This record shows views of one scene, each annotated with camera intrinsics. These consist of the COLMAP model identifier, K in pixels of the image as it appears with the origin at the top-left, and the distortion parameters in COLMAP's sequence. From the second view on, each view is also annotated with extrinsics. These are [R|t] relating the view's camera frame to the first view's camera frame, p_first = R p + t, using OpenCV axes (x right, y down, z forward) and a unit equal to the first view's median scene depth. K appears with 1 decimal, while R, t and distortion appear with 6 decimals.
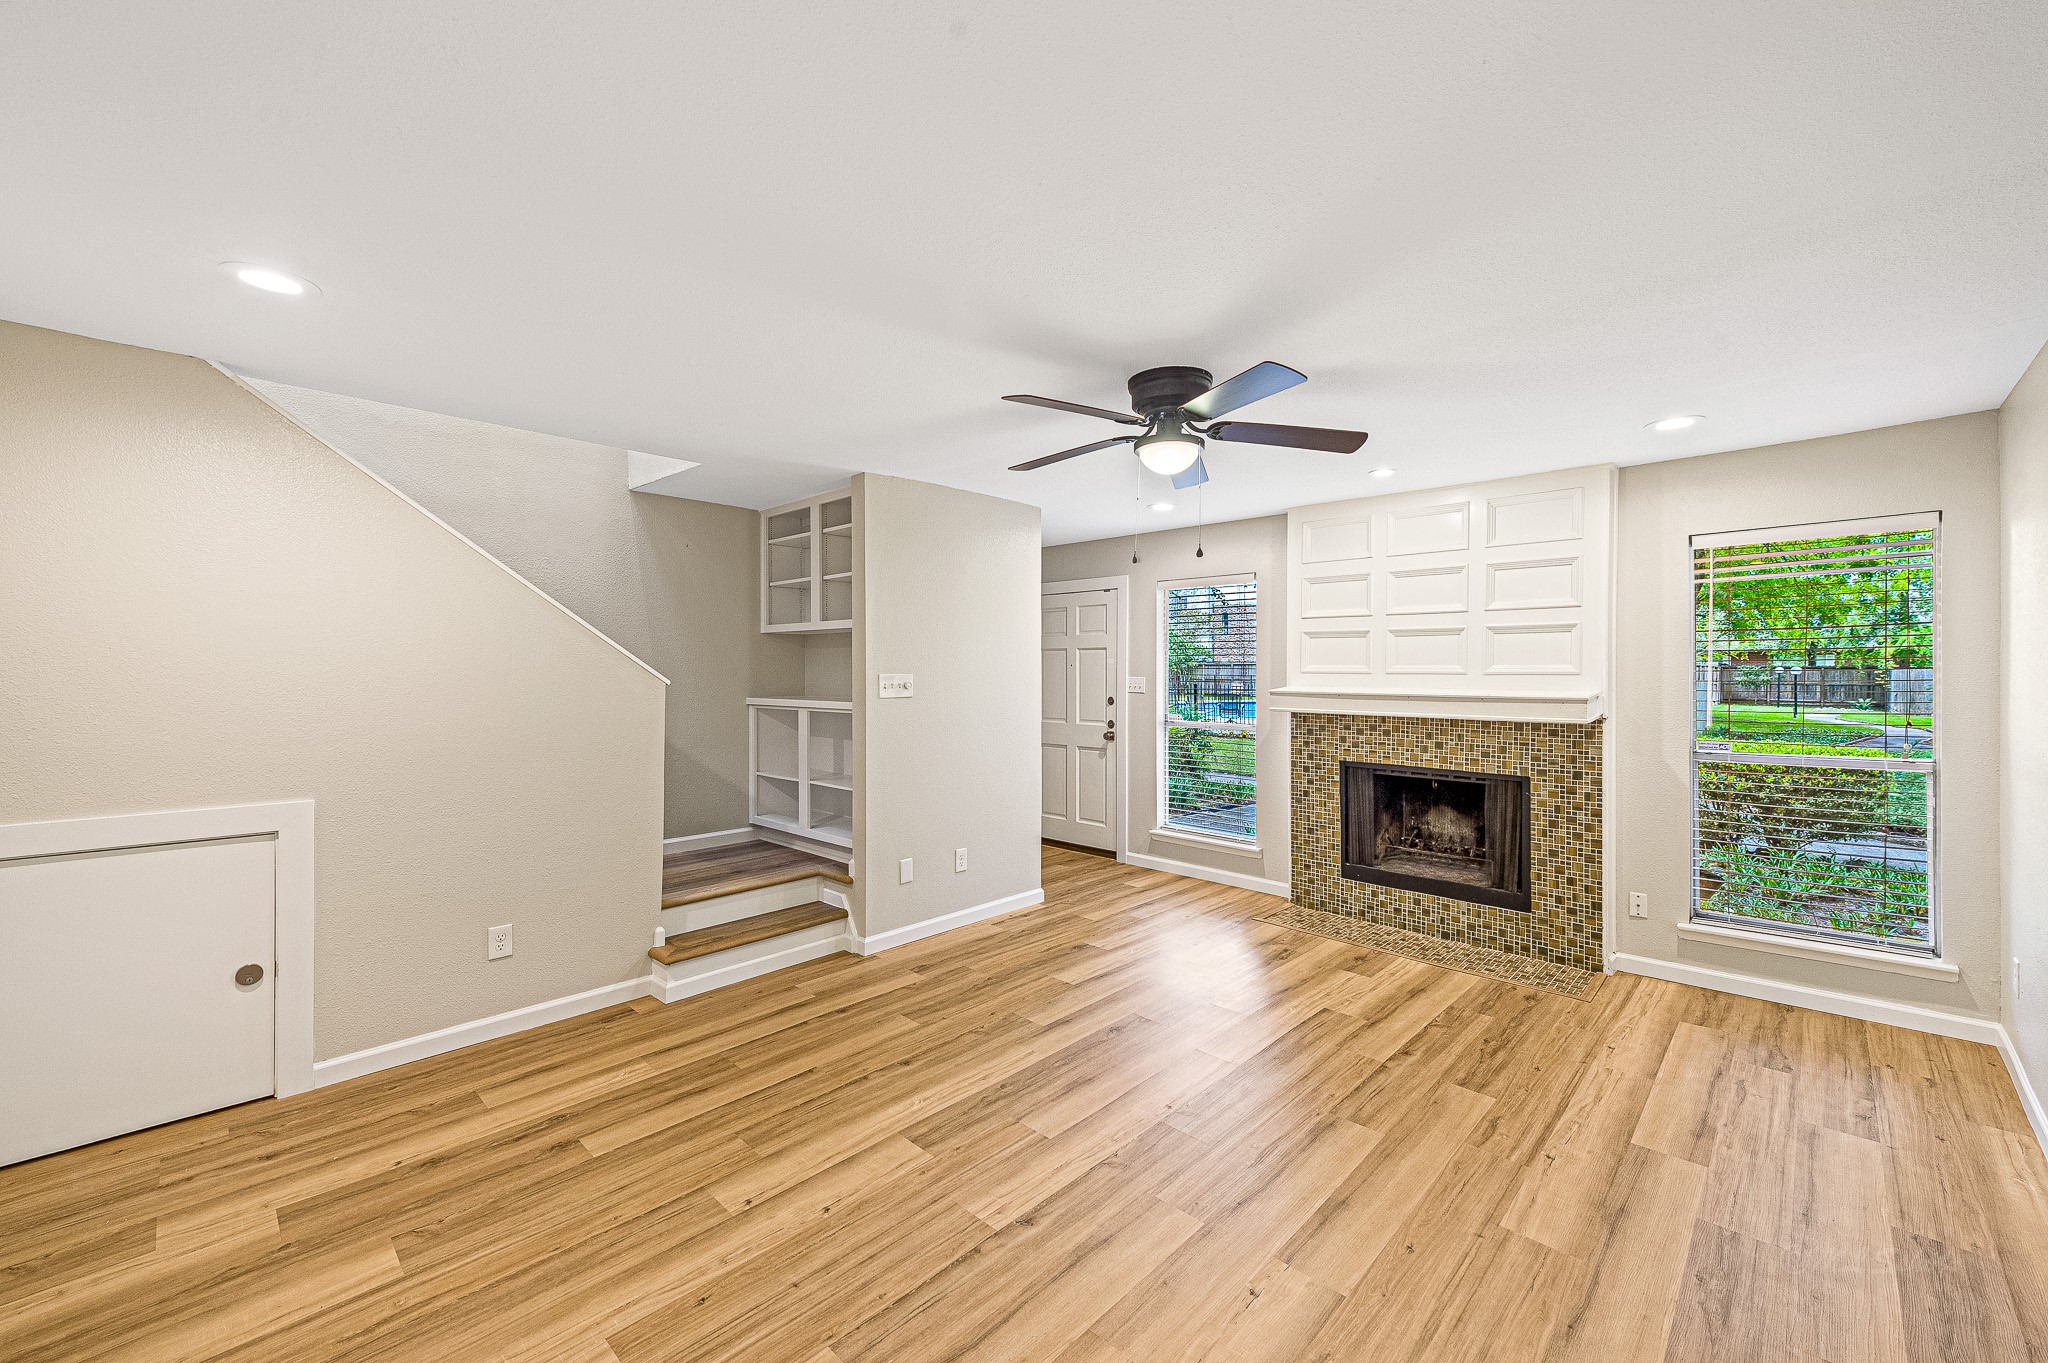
lens RADIAL K [[810.1, 0, 1032.3], [0, 810.1, 676.0], [0, 0, 1]] dist [0.010106, -0.002692]
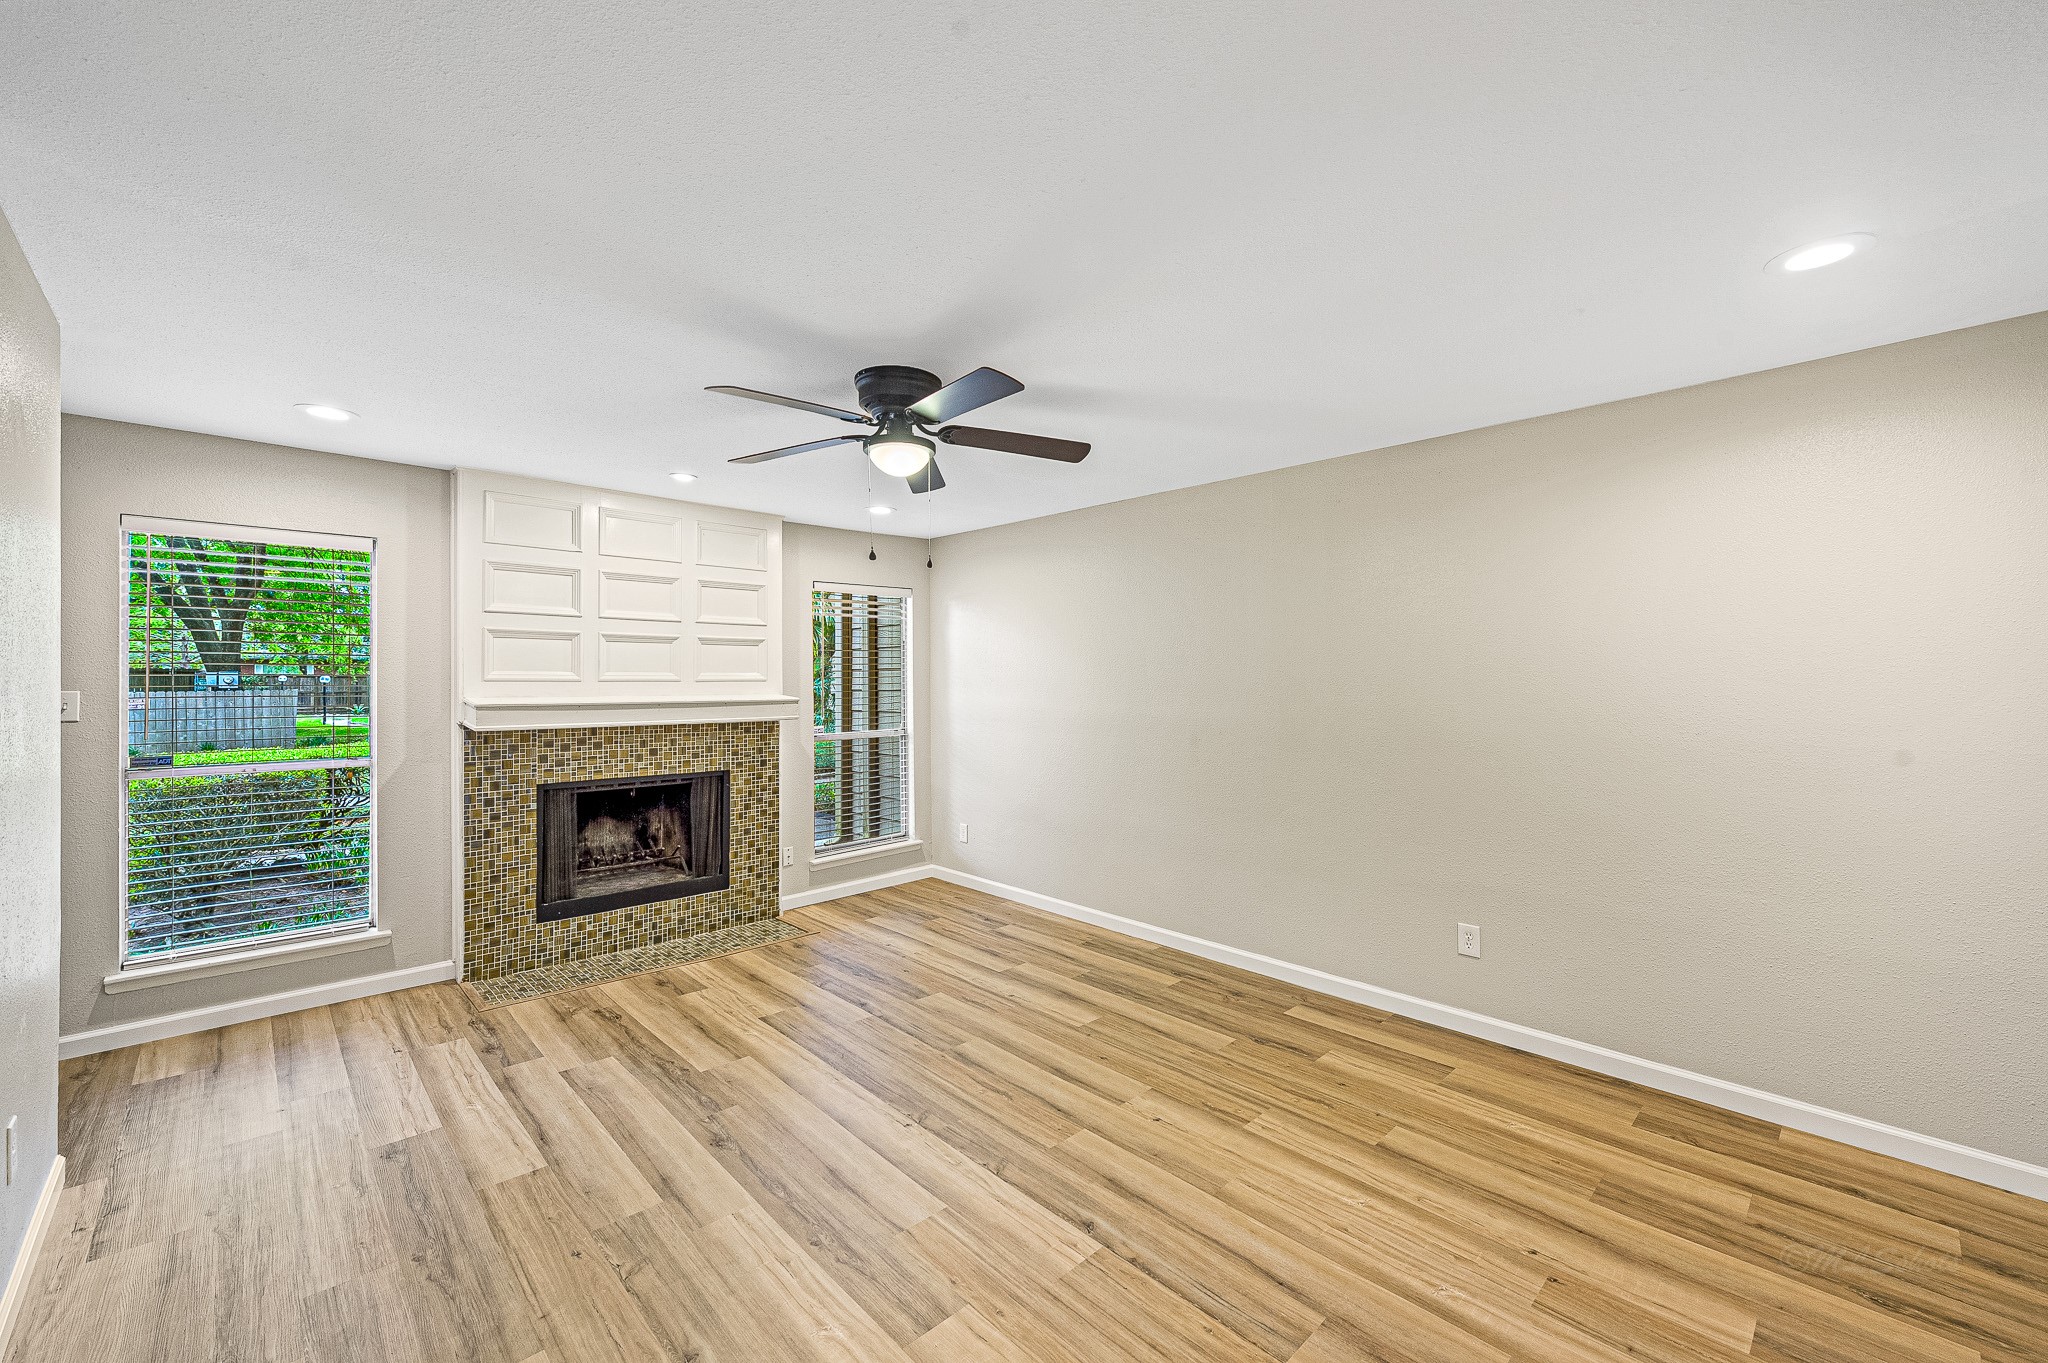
lens RADIAL K [[810.1, 0, 1035.0], [0, 810.1, 672.7], [0, 0, 1]] dist [0.010106, -0.002692]
pose [[0.041672, 0.006123, 0.999113, -0.533369], [0.009140, 0.999937, -0.006509, -0.002250], [-0.999090, 0.009403, 0.041614, 0.535018]]
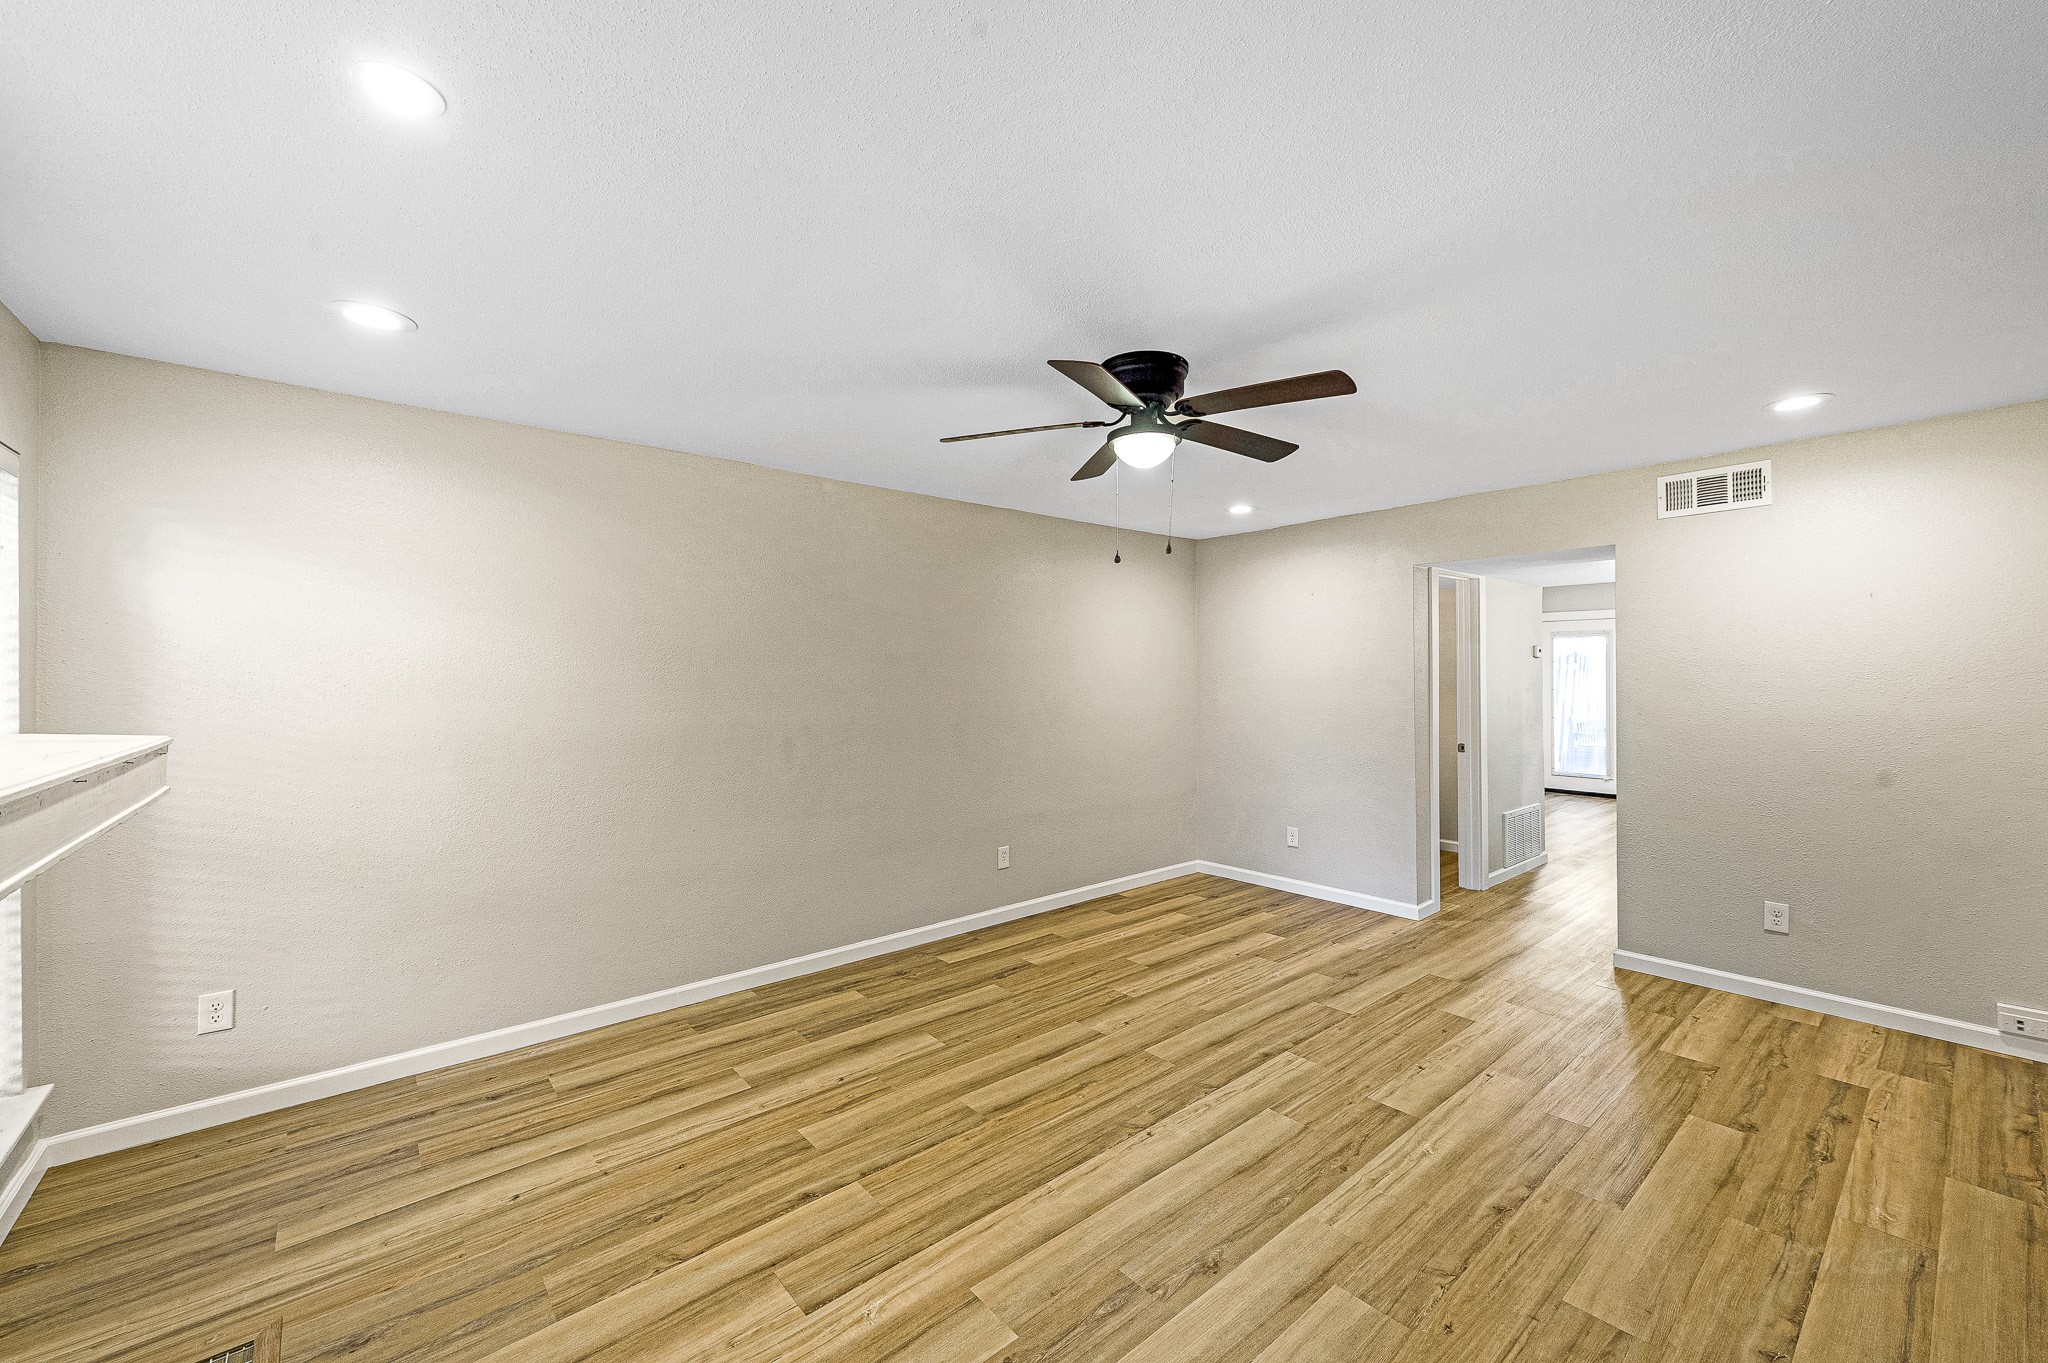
lens RADIAL K [[810.1, 0, 1023.6], [0, 810.1, 677.1], [0, 0, 1]] dist [0.010106, -0.002692]
pose [[-0.993659, 0.005834, 0.112287, 0.136564], [0.006959, 0.999929, 0.009633, -0.009980], [-0.112223, 0.010353, -0.993629, 1.304117]]
